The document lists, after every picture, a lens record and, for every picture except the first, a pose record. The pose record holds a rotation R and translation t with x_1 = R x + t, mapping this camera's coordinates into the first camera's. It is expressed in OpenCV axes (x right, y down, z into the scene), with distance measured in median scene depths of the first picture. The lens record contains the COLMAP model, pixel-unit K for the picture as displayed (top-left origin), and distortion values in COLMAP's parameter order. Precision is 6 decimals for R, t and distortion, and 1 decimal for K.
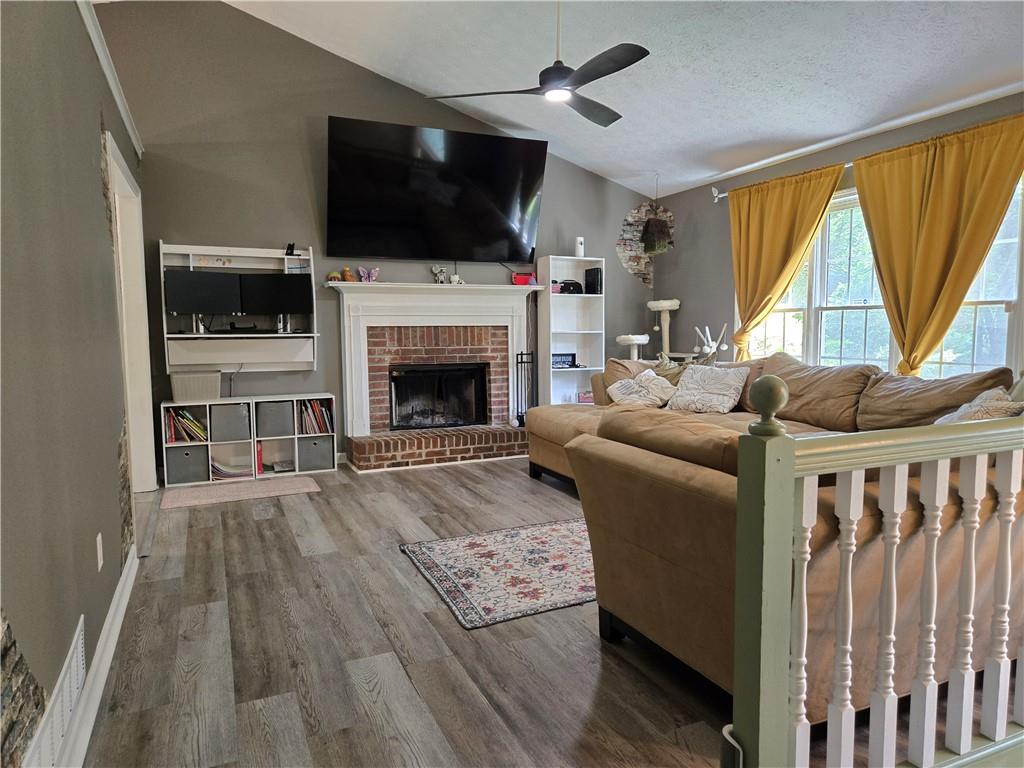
lens RADIAL K [[683.7, 0, 512.9], [0, 683.7, 390.7], [0, 0, 1]] dist [0.071621, -0.052271]
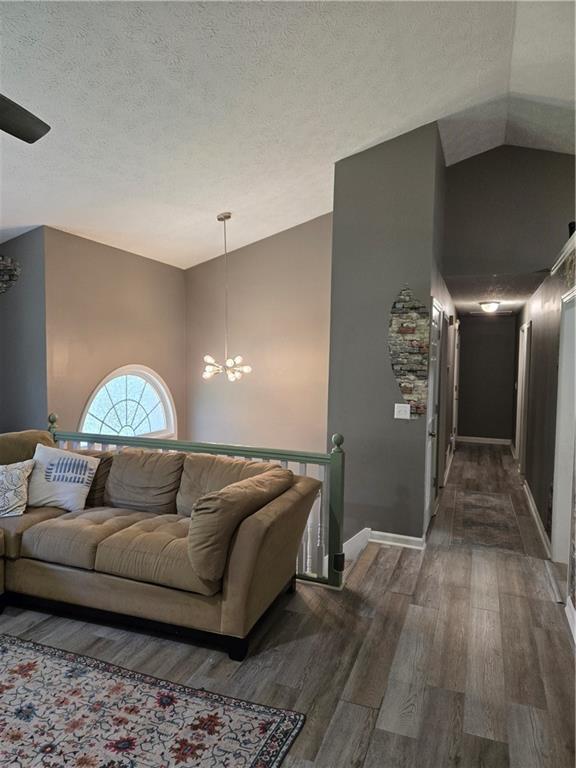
lens RADIAL K [[512.8, 0, 287.3], [0, 512.8, 390.3], [0, 0, 1]] dist [0.071621, -0.052271]
pose [[-0.712350, -0.055157, 0.699654, -0.311899], [0.053440, 0.989750, 0.132436, -0.153043], [-0.699787, 0.131730, -0.702101, 0.781872]]
